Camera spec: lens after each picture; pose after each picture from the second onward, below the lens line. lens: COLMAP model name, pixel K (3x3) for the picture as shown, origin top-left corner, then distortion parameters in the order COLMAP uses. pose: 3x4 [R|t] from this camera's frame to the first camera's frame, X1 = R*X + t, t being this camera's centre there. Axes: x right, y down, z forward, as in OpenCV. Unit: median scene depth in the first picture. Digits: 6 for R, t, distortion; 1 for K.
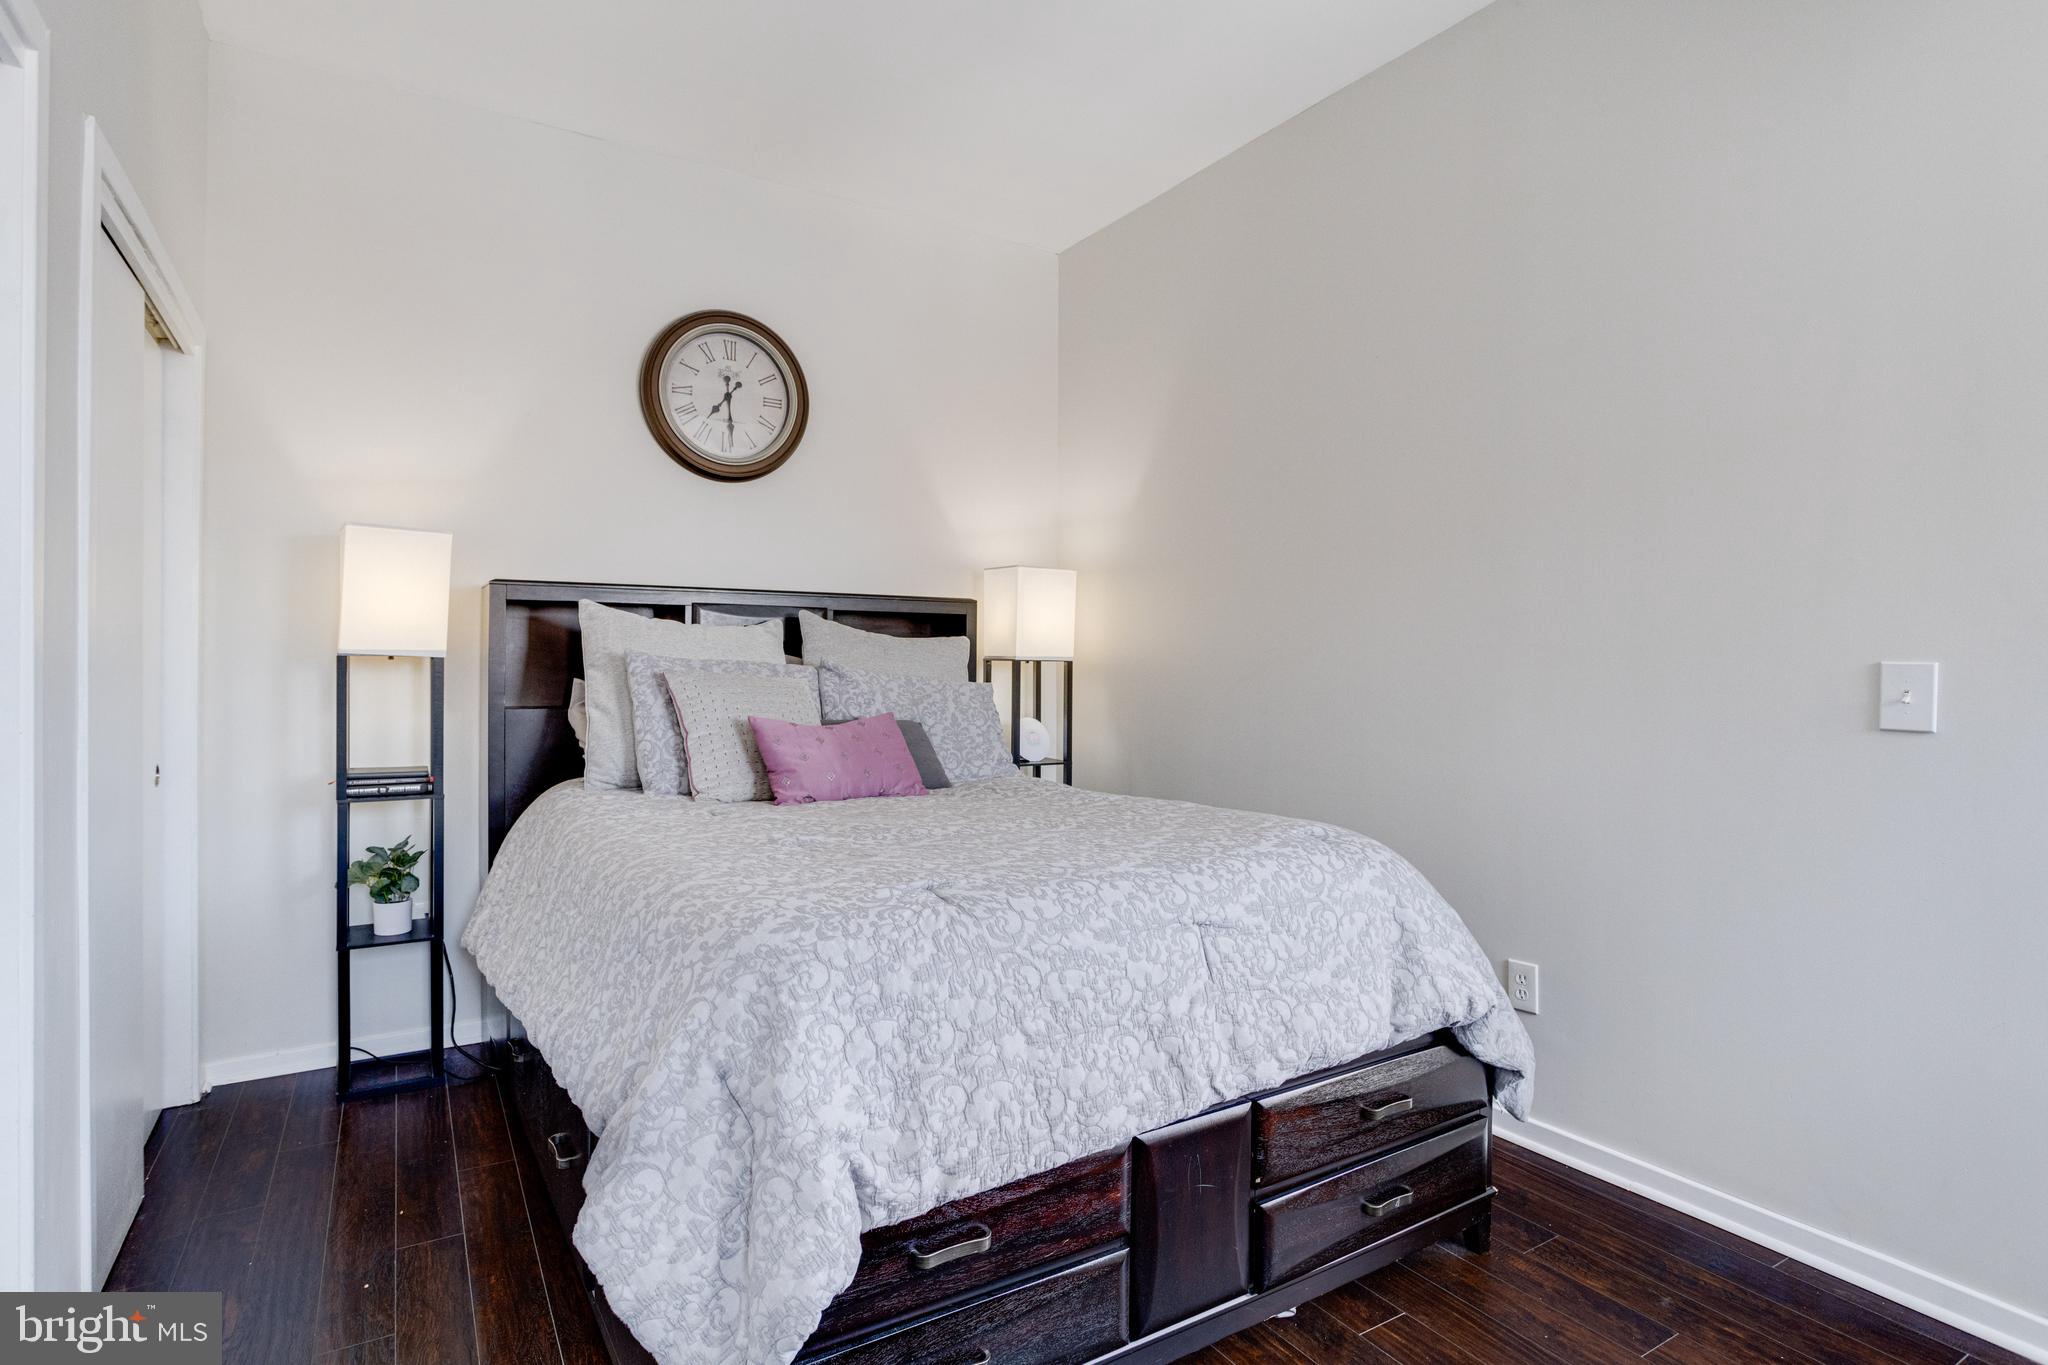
lens RADIAL K [[1022.9, 0, 1019.1], [0, 1022.9, 675.3], [0, 0, 1]] dist [-0.034818, 0.014344]
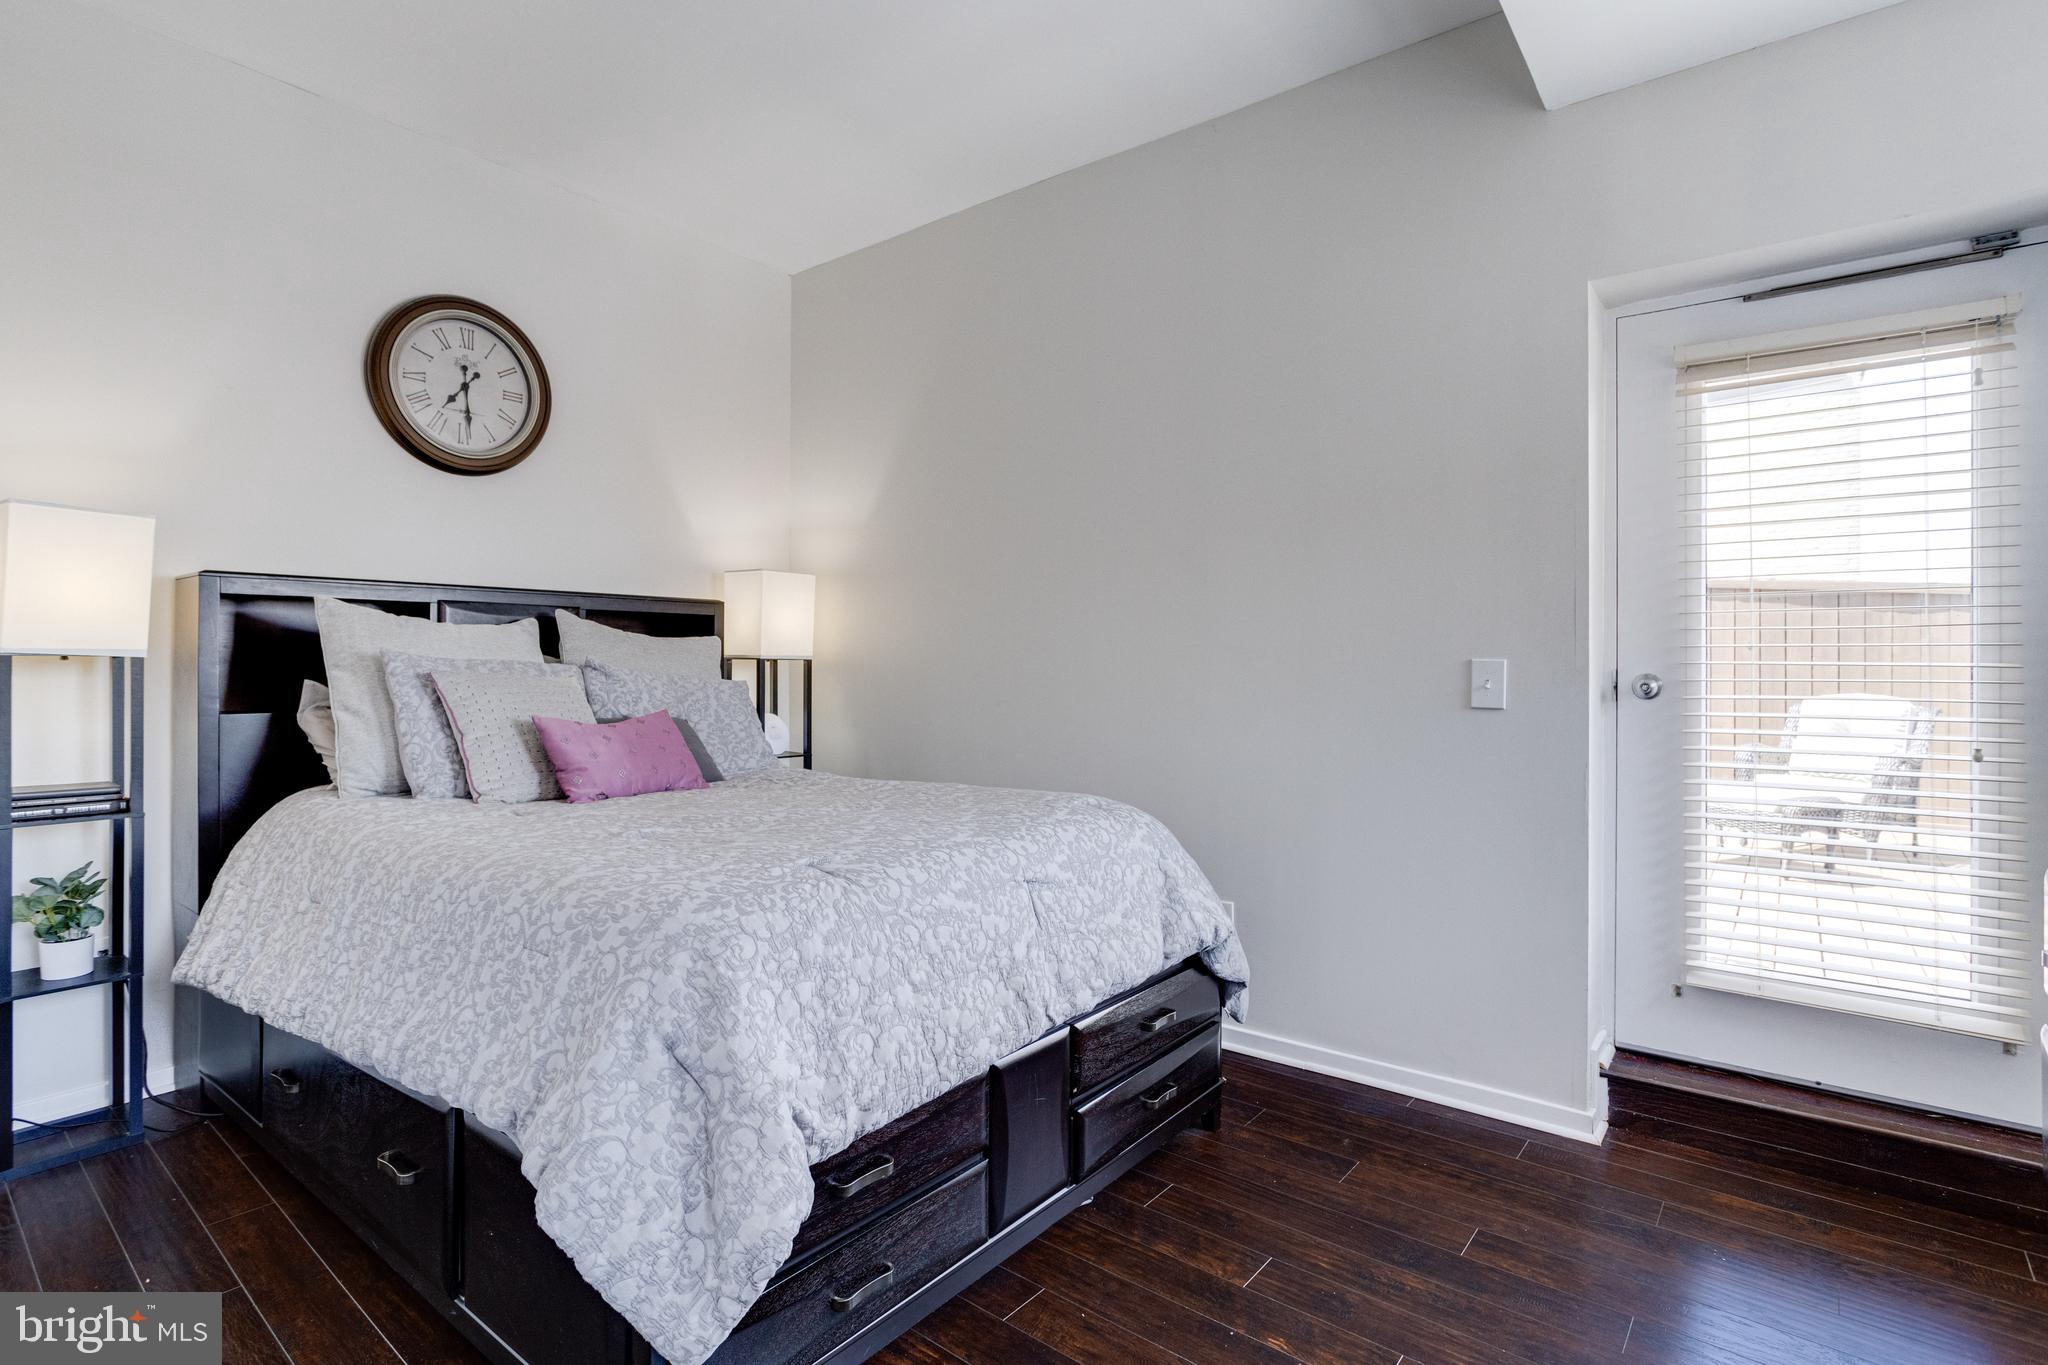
lens RADIAL K [[994.6, 0, 975.4], [0, 994.6, 672.8], [0, 0, 1]] dist [-0.041317, 0.021273]
pose [[0.945289, -0.006092, 0.326177, -0.223976], [0.006317, 0.999980, 0.000369, 0.000463], [-0.326173, 0.001711, 0.945309, -0.063364]]
